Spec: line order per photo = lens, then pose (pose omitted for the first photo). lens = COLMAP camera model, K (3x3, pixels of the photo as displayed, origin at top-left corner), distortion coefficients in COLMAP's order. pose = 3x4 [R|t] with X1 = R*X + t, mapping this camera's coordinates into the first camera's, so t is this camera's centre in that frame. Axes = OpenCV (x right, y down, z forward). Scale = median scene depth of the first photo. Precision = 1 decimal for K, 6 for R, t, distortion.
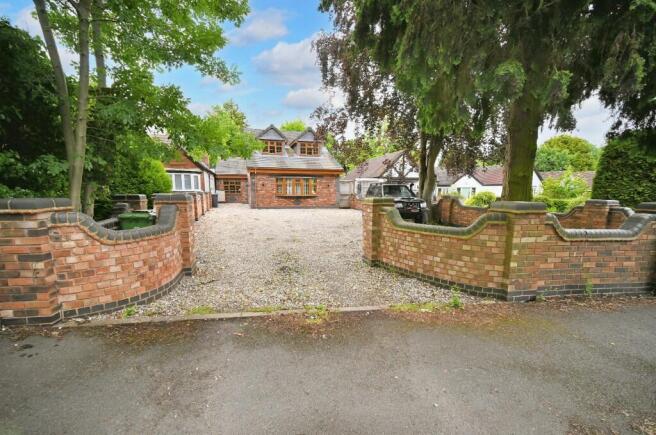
lens RADIAL K [[261.2, 0, 328.0], [0, 261.2, 217.5], [0, 0, 1]] dist [0.018908, -0.000005]
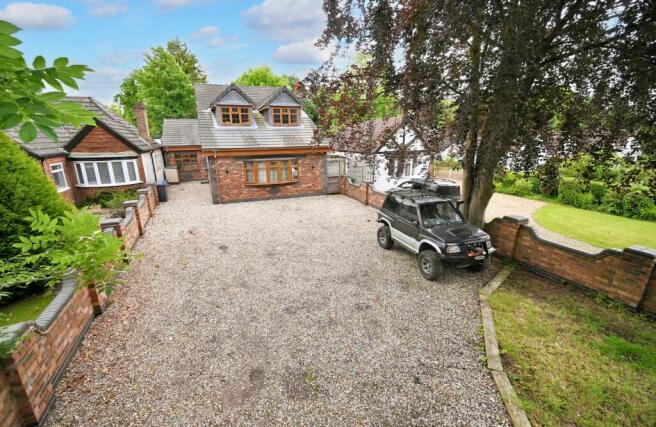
lens RADIAL K [[280.7, 0, 324.6], [0, 280.7, 226.4], [0, 0, 1]] dist [-0.000535, -0.000072]
pose [[0.996260, -0.033557, 0.079619, -0.037160], [0.019862, 0.985767, 0.166939, -0.089326], [-0.084088, -0.164734, 0.982747, 0.154703]]
